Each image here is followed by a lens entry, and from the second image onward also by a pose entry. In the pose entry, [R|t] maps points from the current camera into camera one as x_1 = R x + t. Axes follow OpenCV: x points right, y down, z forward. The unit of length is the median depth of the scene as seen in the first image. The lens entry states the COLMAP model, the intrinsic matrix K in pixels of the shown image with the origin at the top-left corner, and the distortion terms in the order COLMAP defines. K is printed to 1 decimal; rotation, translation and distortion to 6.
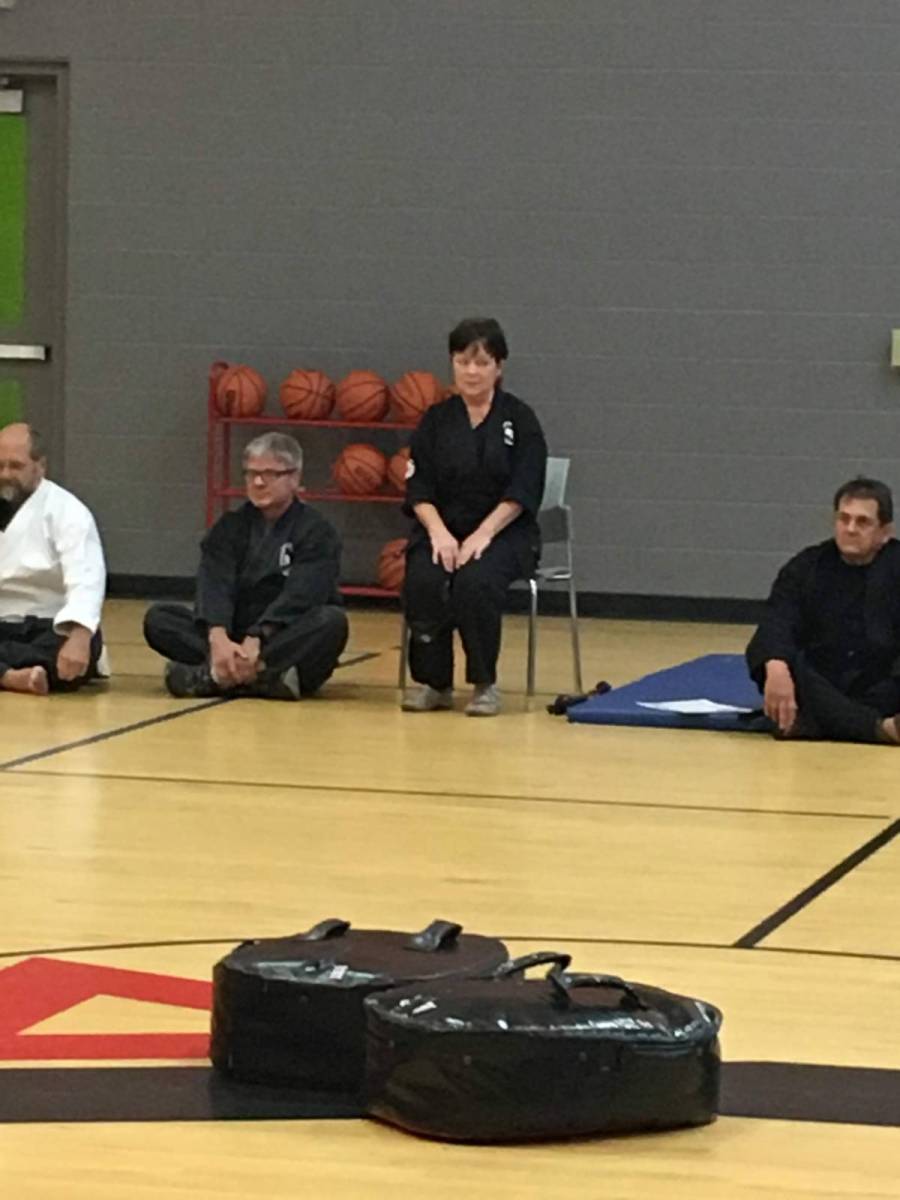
lens RADIAL K [[4818.7, 0, 448.8], [0, 4818.7, 602.8], [0, 0, 1]] dist [0.041965, 0.000000]
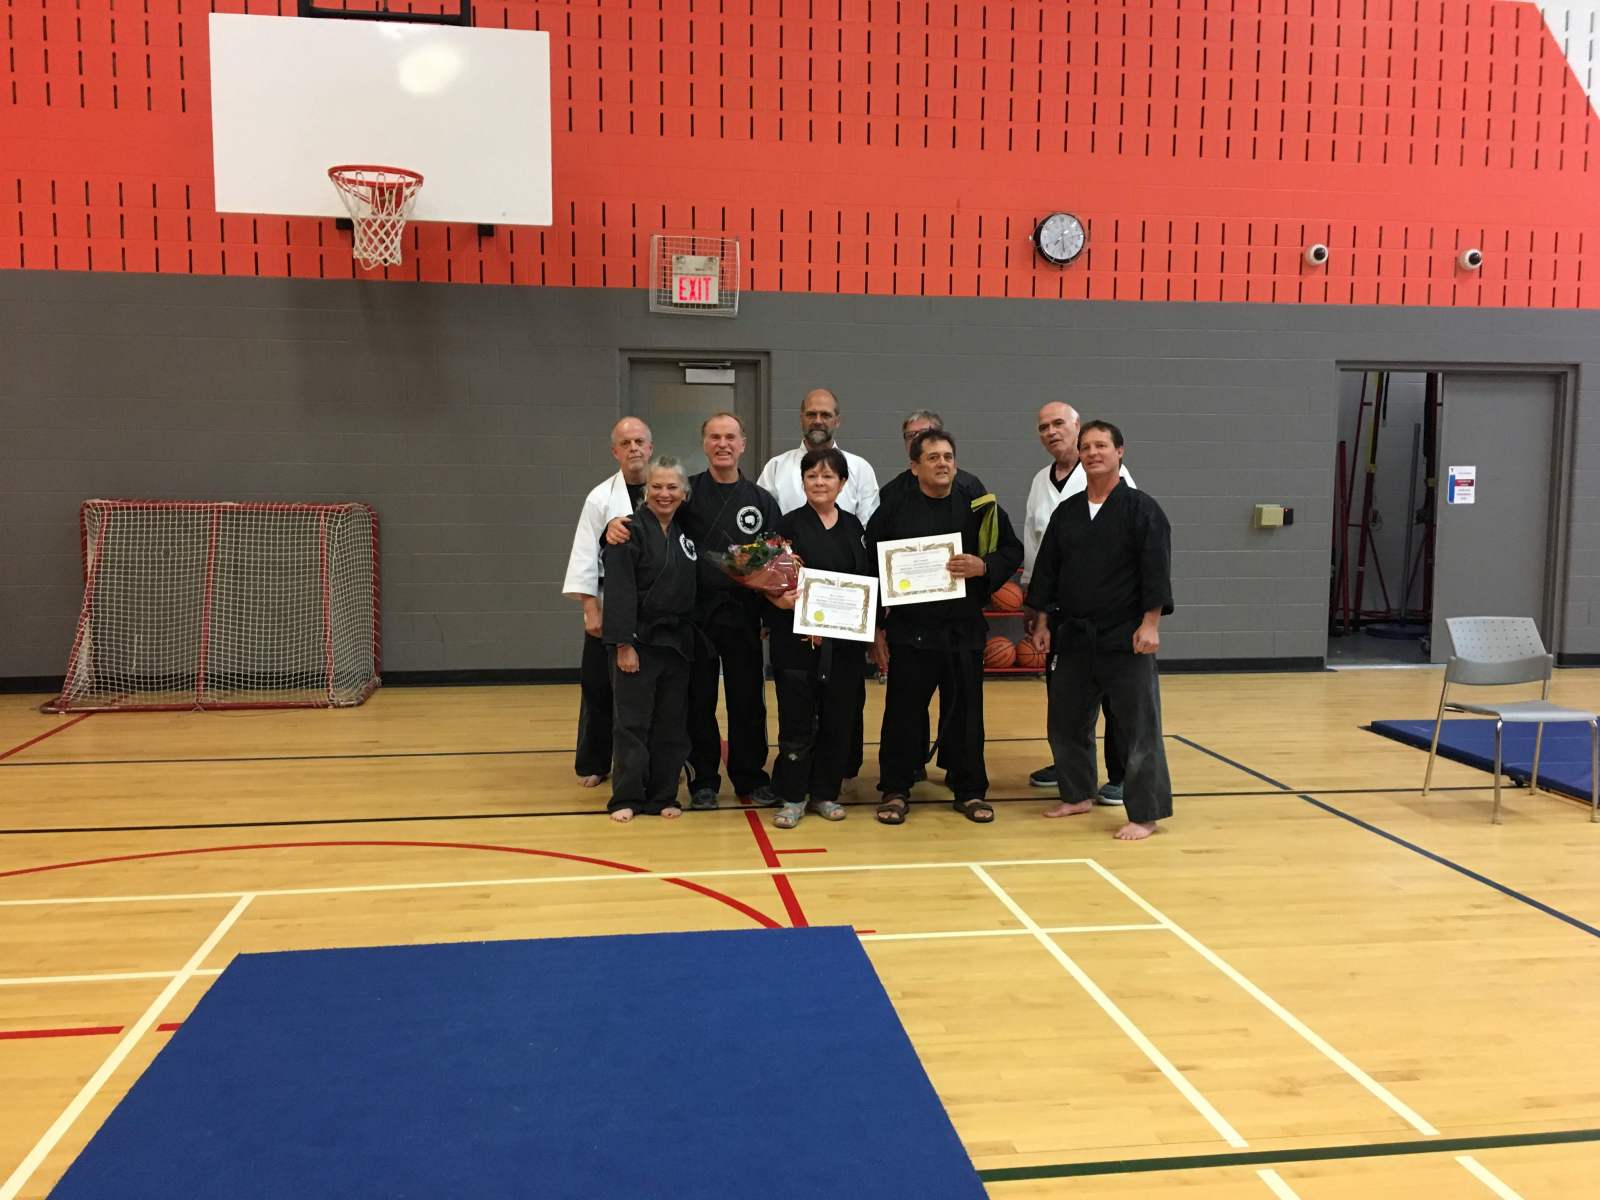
lens RADIAL K [[1348.9, 0, 810.9], [0, 1348.9, 588.2], [0, 0, 1]] dist [0.060865, -0.045441]
pose [[0.929800, -0.049623, 0.364704, -0.371769], [0.041935, 0.998700, 0.028976, -0.071841], [-0.365668, -0.011648, 0.930673, 0.905090]]
